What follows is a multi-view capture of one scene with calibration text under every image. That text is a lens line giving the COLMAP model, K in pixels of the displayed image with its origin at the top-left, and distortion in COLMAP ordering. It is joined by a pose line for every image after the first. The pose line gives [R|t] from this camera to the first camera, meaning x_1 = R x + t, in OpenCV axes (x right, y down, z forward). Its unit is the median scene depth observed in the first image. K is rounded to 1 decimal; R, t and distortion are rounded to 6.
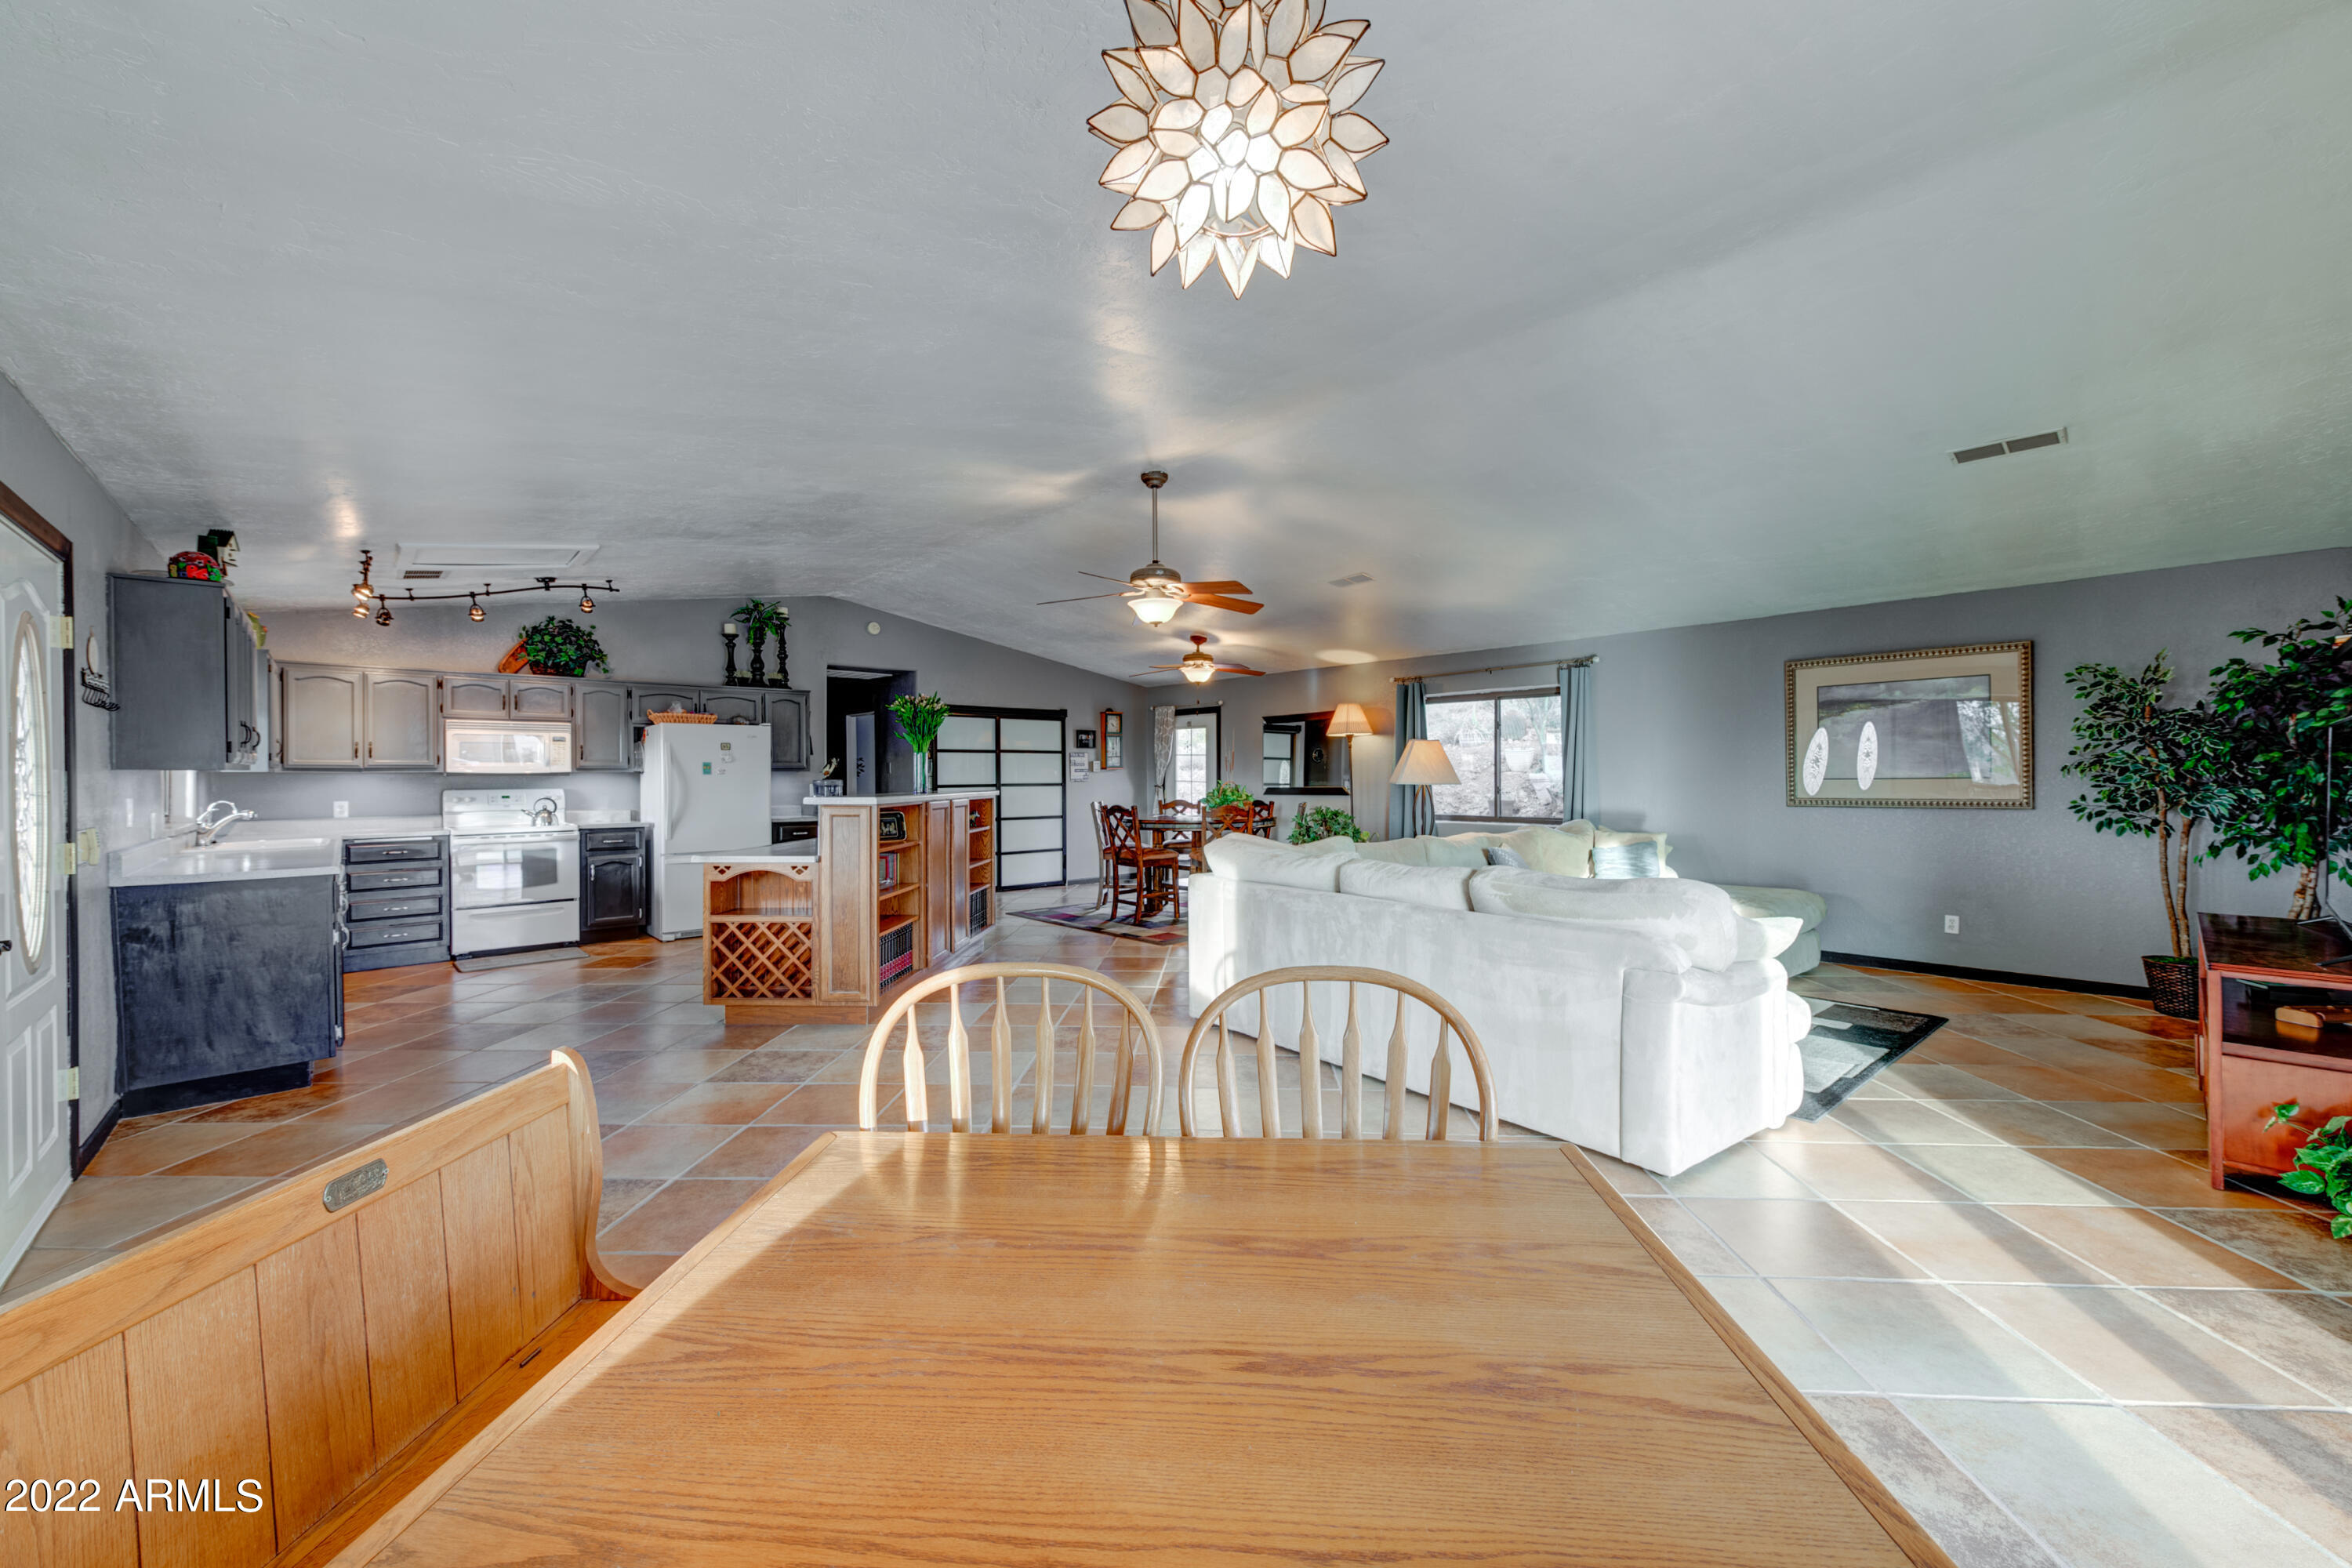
lens RADIAL K [[917.1, 0, 1205.8], [0, 917.1, 780.3], [0, 0, 1]] dist [0.000403, -0.000048]
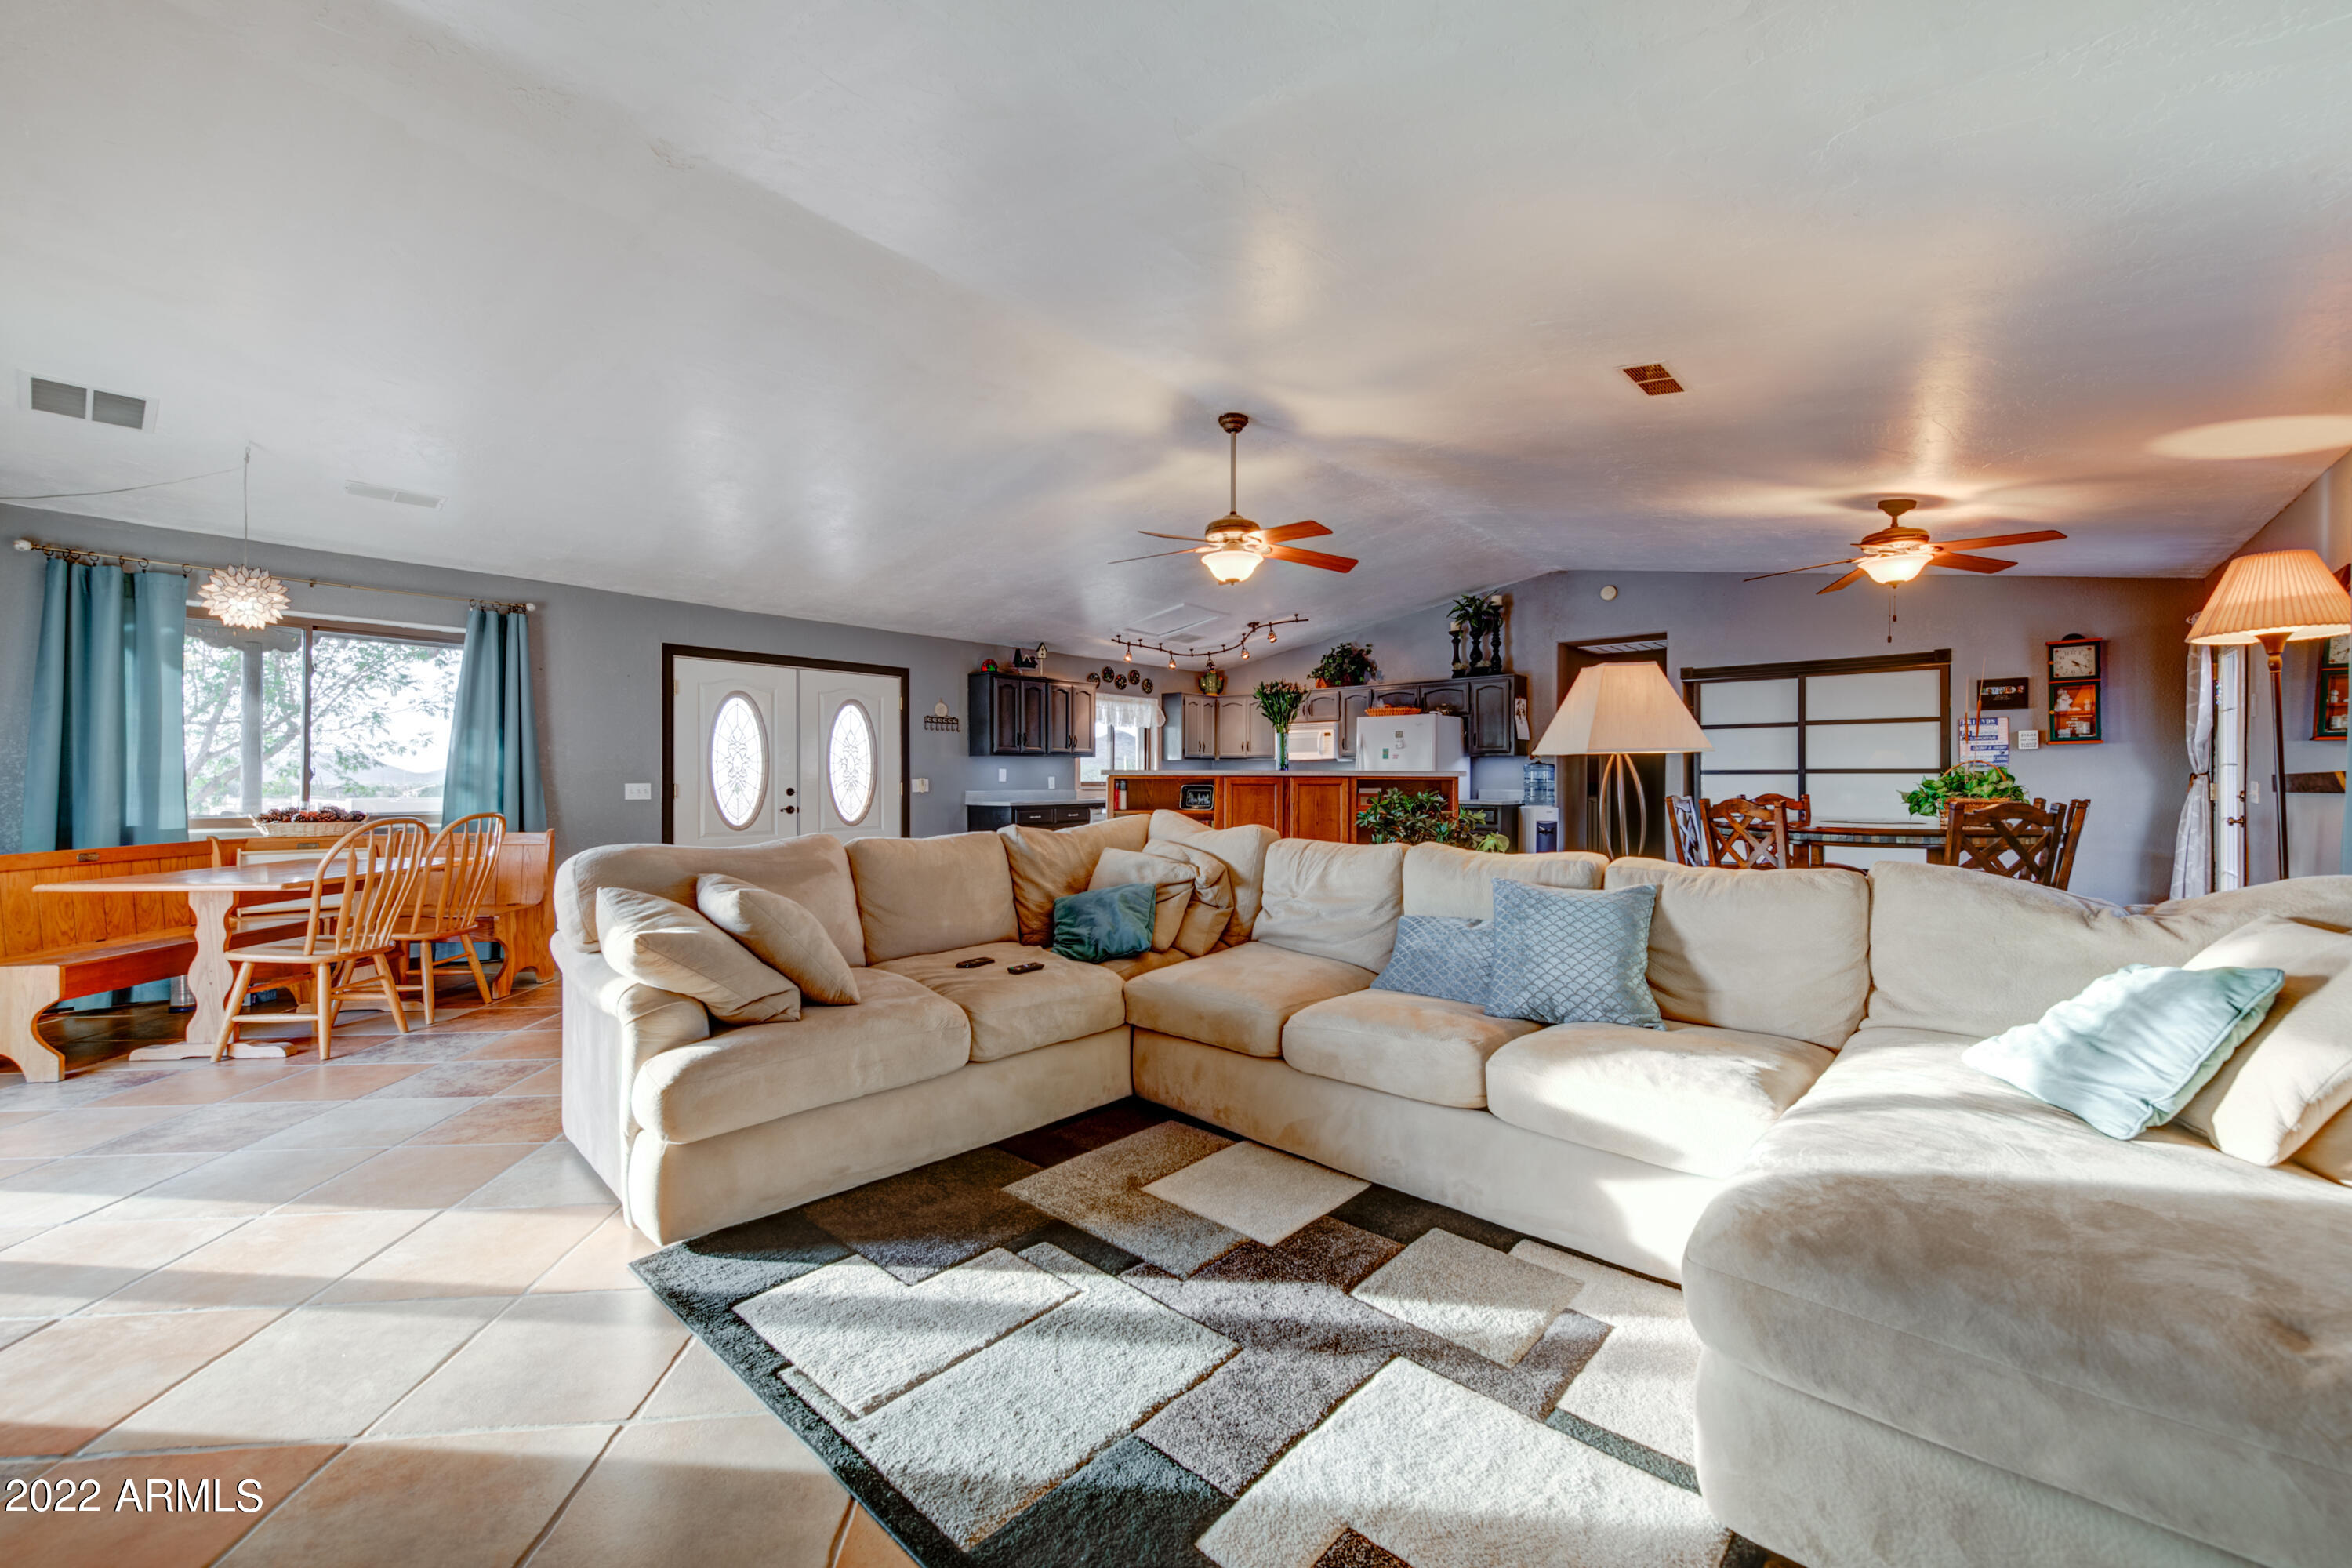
lens RADIAL K [[950.5, 0, 1176.0], [0, 950.5, 784.0], [0, 0, 1]] dist [0.012836, 0.000025]
pose [[0.101661, 0.009824, -0.994771, 0.651688], [-0.007189, 0.999932, 0.009140, 0.016466], [0.994793, 0.006222, 0.101724, 0.628357]]
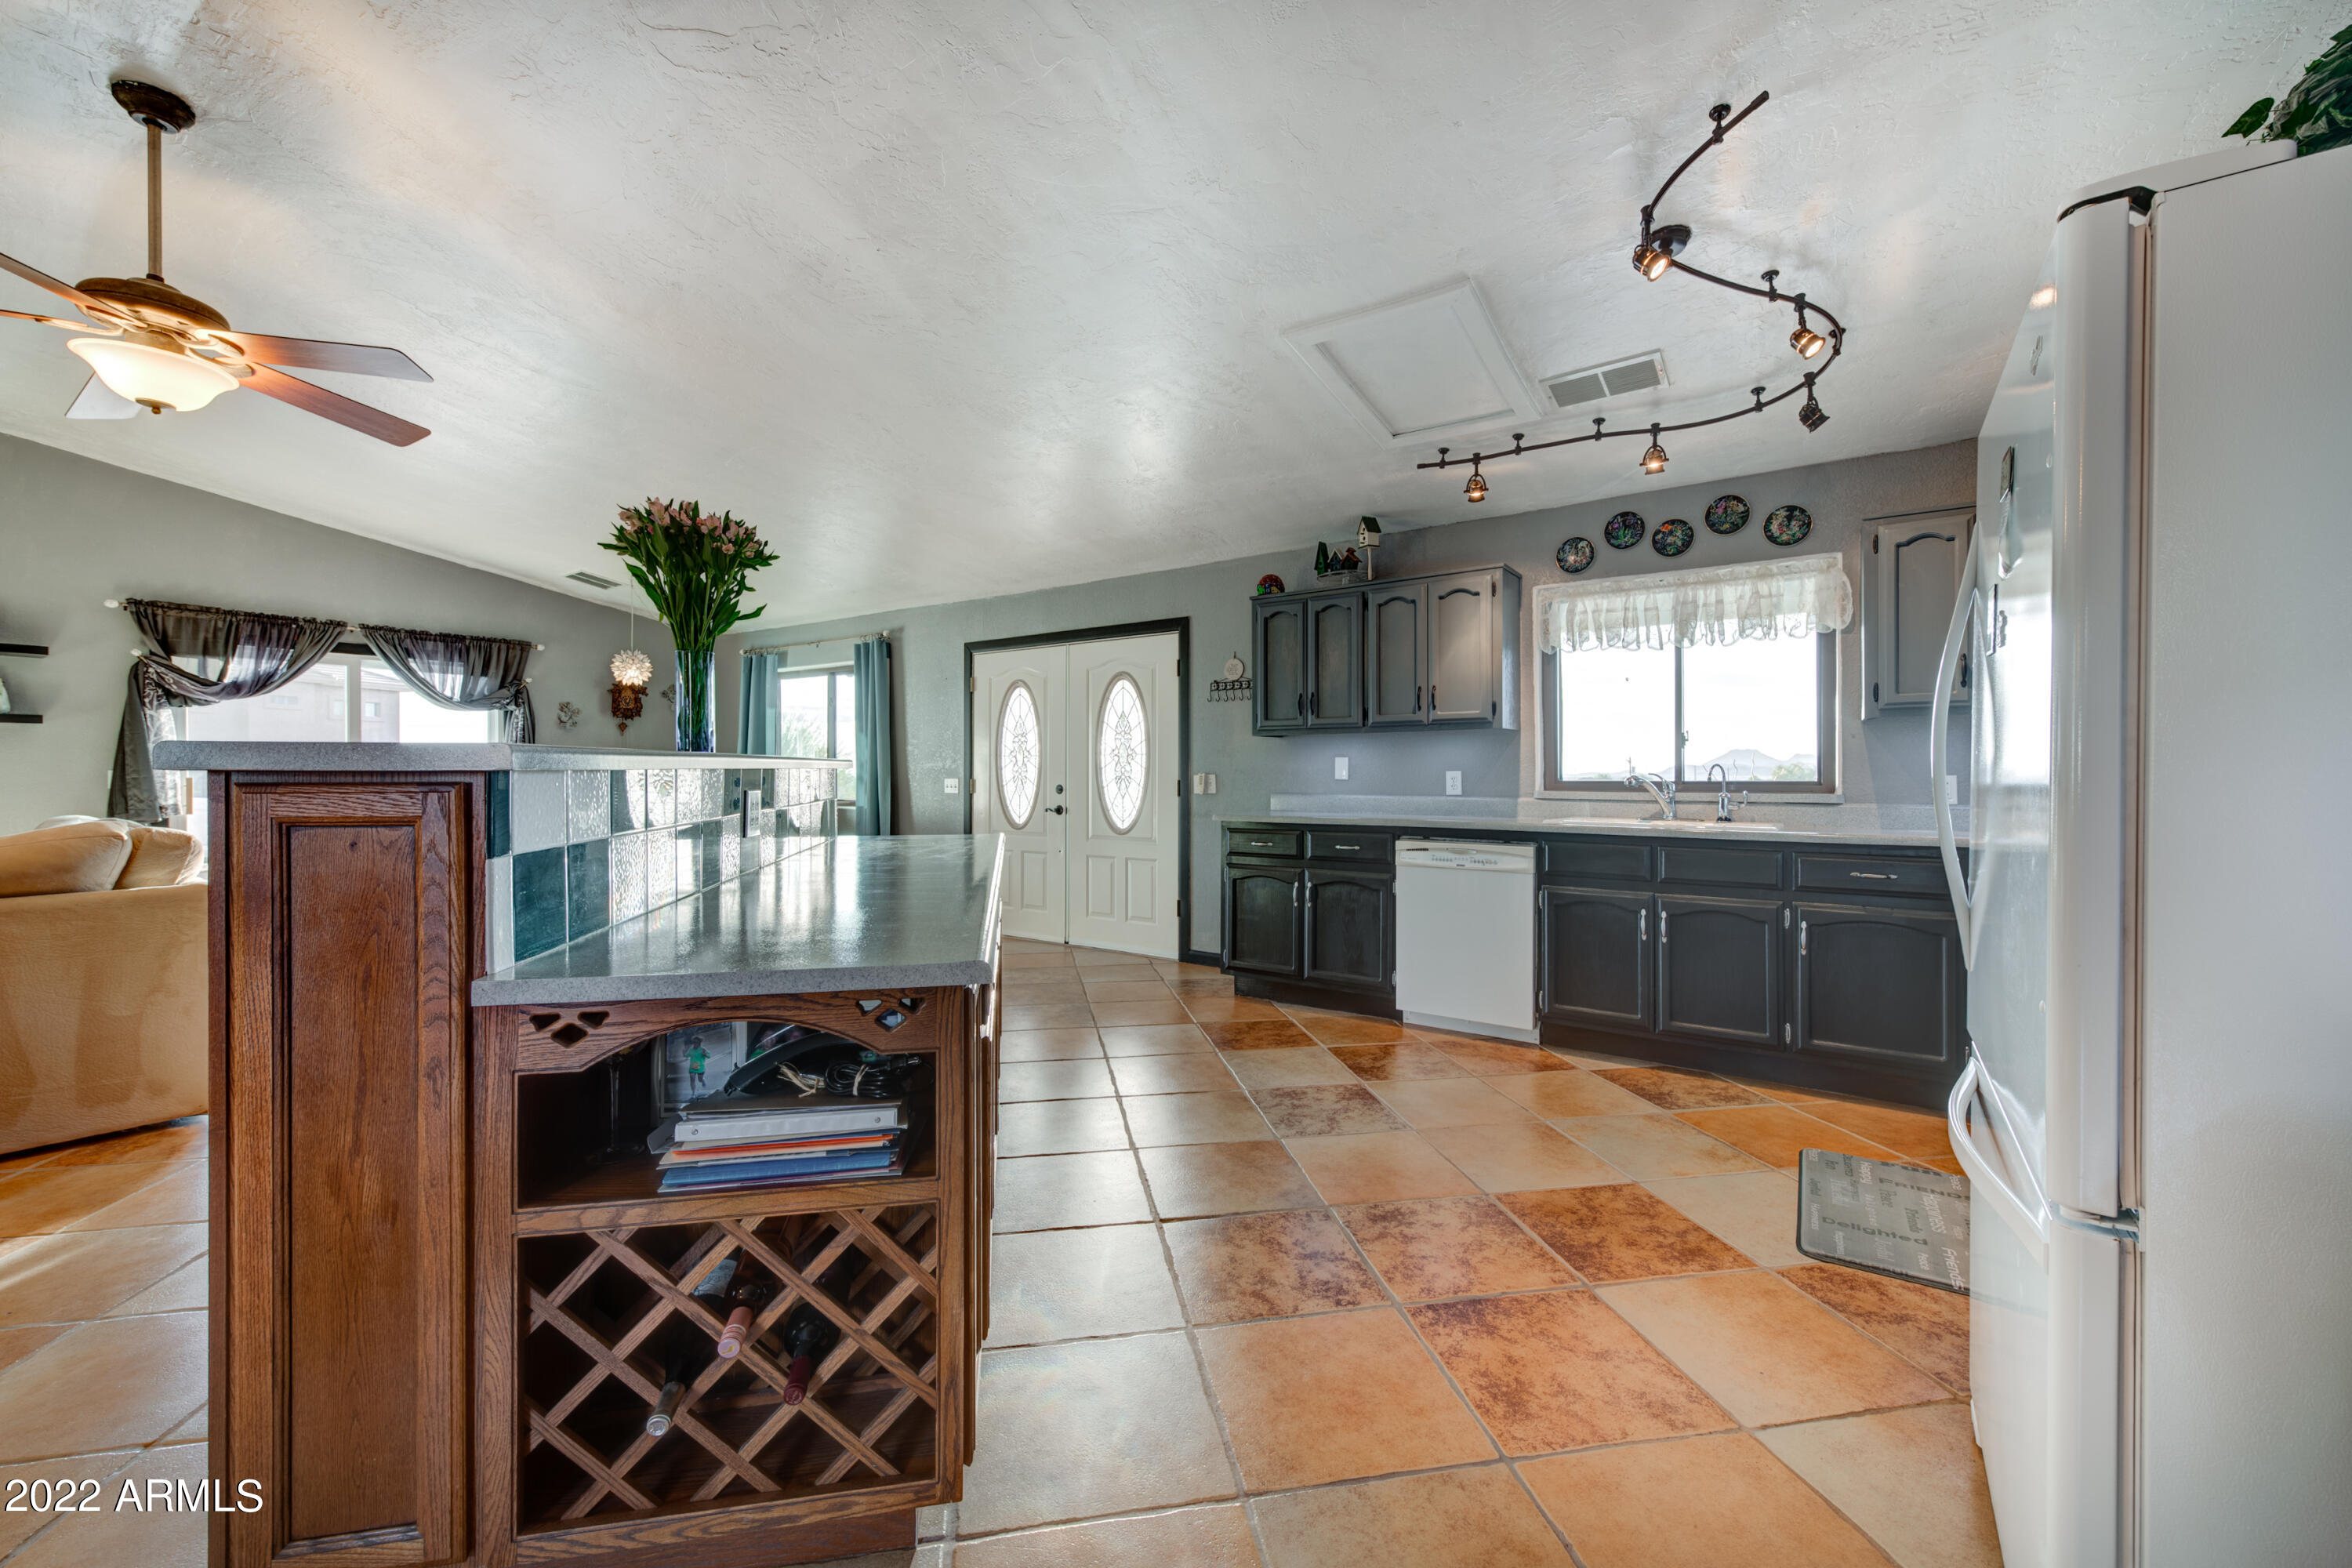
lens RADIAL K [[926.5, 0, 1173.4], [0, 926.5, 776.9], [0, 0, 1]] dist [0.012849, -0.000037]
pose [[-0.982265, 0.008089, -0.187323, -0.364660], [0.004997, 0.999843, 0.016972, 0.011588], [0.187431, 0.015735, -0.982152, 1.189060]]
